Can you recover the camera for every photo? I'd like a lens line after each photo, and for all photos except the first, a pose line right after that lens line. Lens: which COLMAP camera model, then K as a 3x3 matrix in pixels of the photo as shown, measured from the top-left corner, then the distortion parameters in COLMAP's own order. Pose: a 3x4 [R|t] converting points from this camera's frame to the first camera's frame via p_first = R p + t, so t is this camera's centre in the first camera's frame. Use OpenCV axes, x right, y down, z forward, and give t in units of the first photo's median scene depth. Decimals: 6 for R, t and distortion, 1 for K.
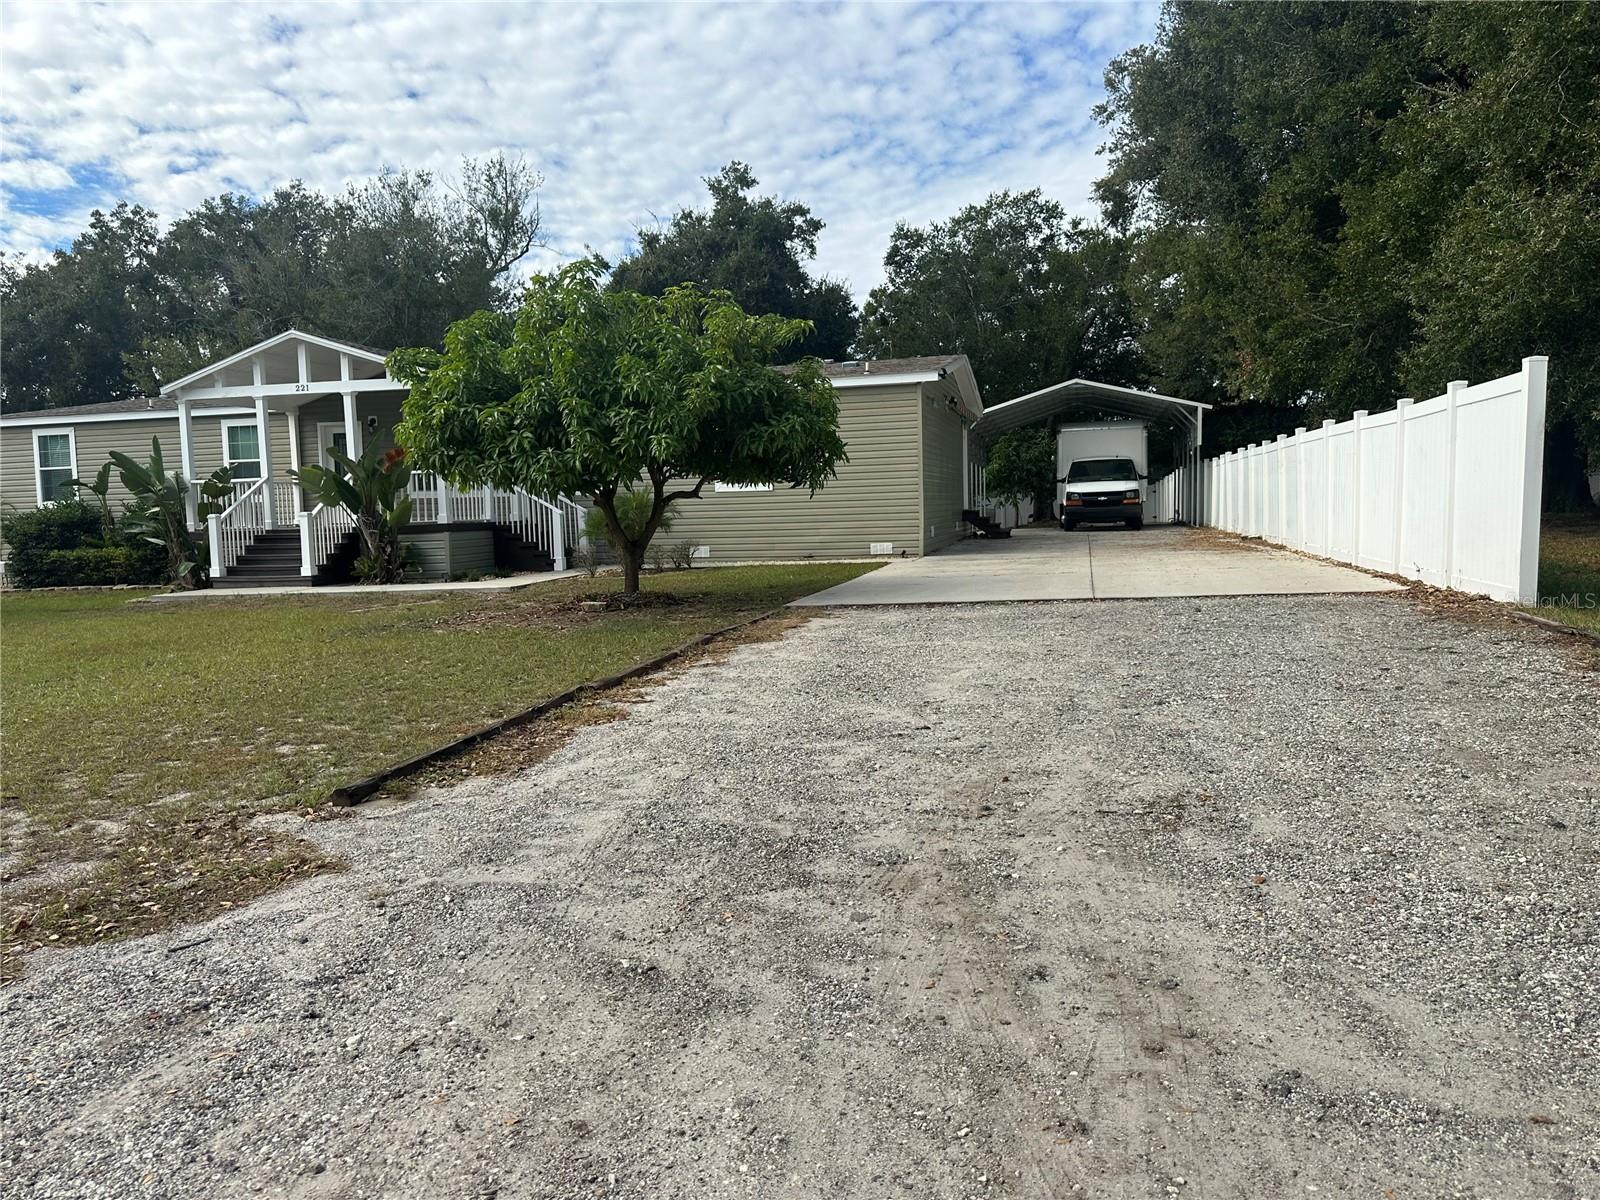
lens RADIAL K [[1123.6, 0, 791.2], [0, 1123.6, 638.1], [0, 0, 1]] dist [0.060437, -0.073331]
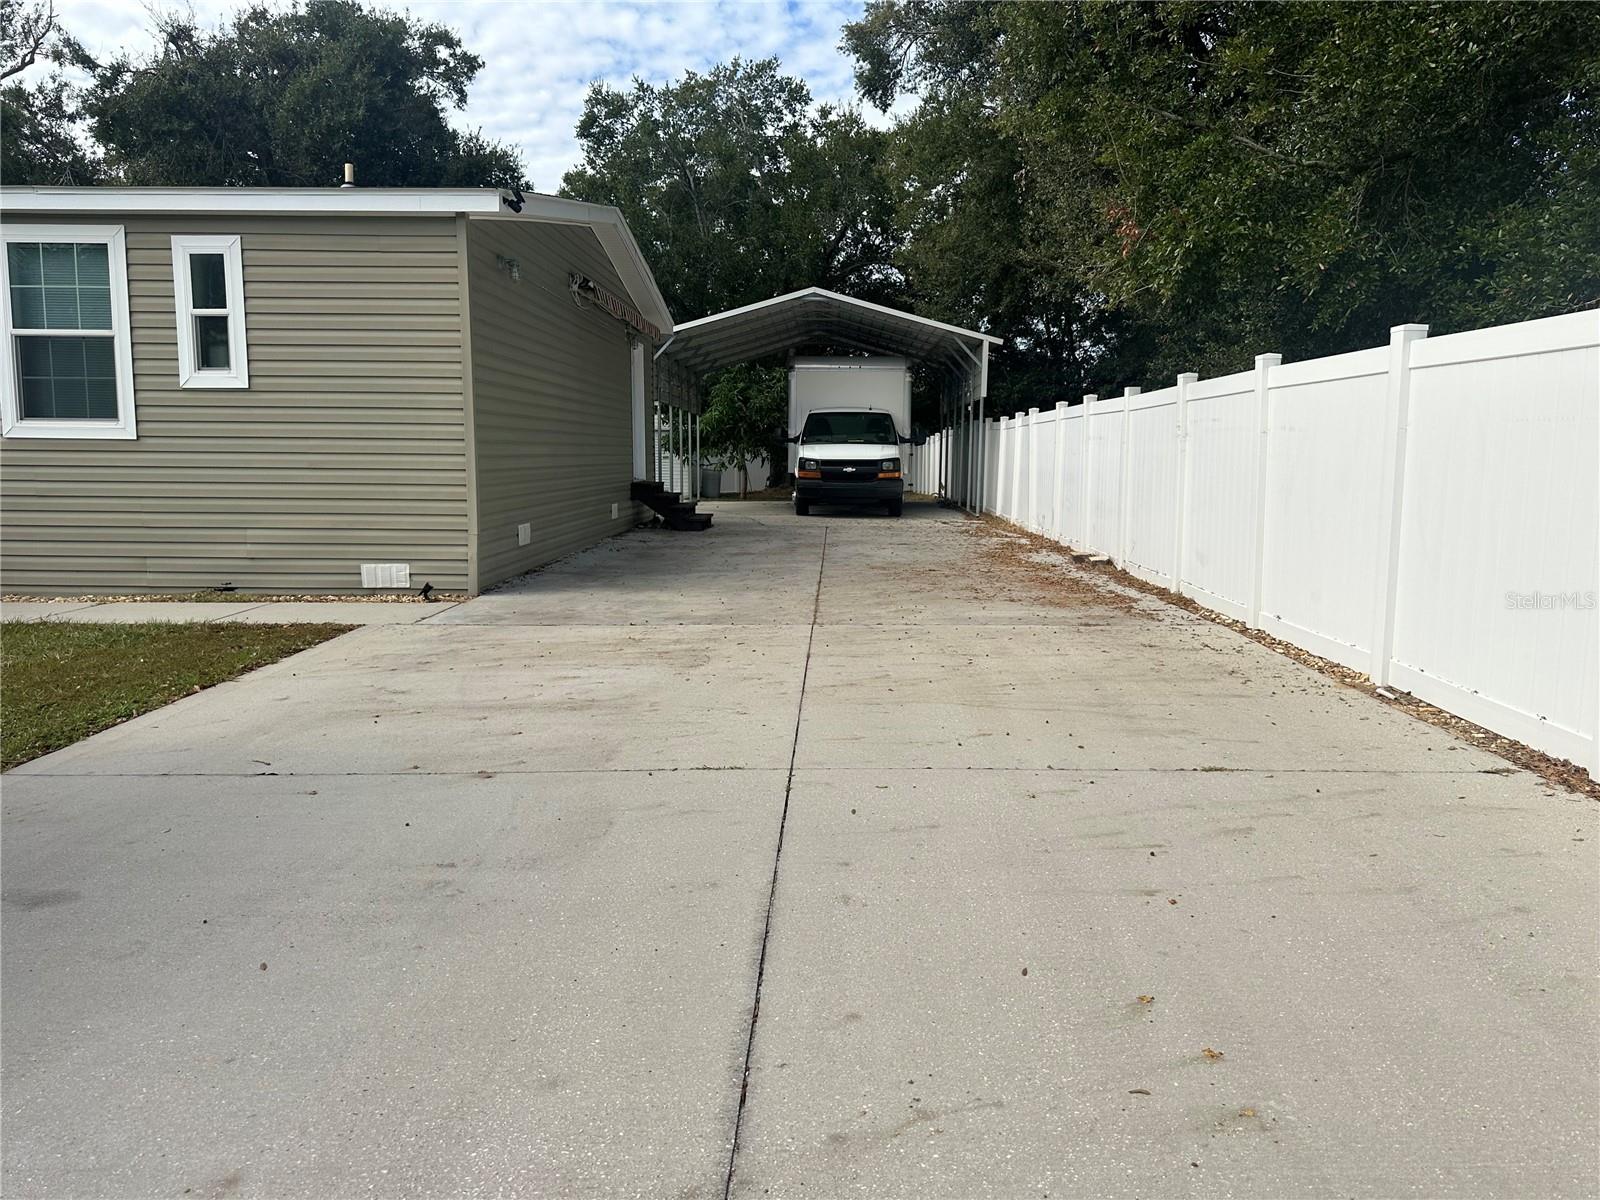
lens RADIAL K [[1123.6, 0, 794.3], [0, 1123.6, 596.2], [0, 0, 1]] dist [0.060437, -0.073331]
pose [[0.977515, 0.012042, 0.210522, 0.075479], [-0.014540, 0.999841, 0.010322, -0.039895], [-0.210365, -0.013151, 0.977535, 0.254076]]
